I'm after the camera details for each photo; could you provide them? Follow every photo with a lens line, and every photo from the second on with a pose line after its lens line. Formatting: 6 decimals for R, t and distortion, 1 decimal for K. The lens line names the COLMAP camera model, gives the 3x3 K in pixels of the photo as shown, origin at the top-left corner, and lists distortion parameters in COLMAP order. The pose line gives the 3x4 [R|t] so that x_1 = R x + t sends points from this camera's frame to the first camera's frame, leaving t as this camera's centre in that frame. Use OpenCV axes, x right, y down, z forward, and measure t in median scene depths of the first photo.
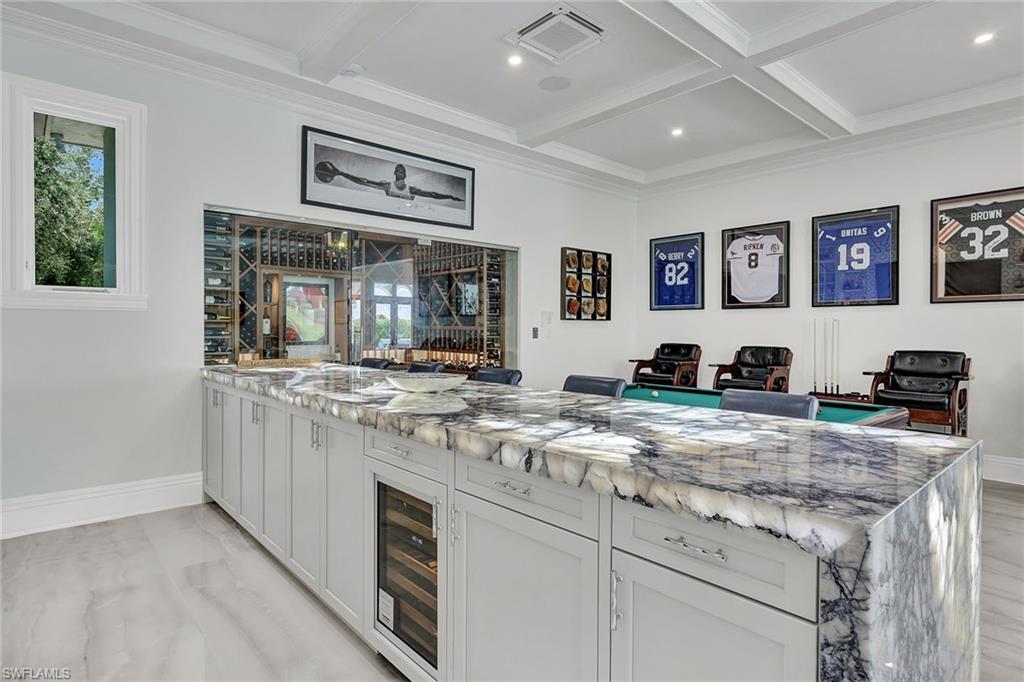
lens RADIAL K [[551.1, 0, 512.0], [0, 551.1, 341.0], [0, 0, 1]] dist [0.000019, 0.000171]
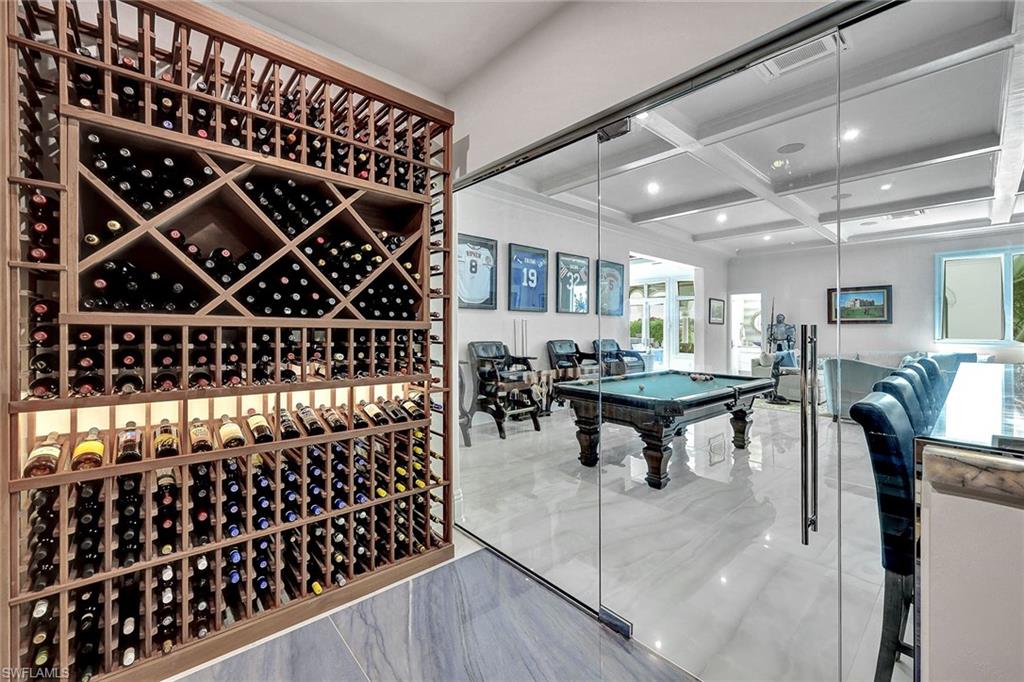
lens RADIAL K [[413.1, 0, 514.2], [0, 413.1, 329.5], [0, 0, 1]] dist [0.000138, -0.000004]
pose [[-0.007857, -0.008412, 0.999934, -0.439869], [0.010550, 0.999908, 0.008495, -0.022957], [-0.999913, 0.010616, -0.007768, 0.966179]]
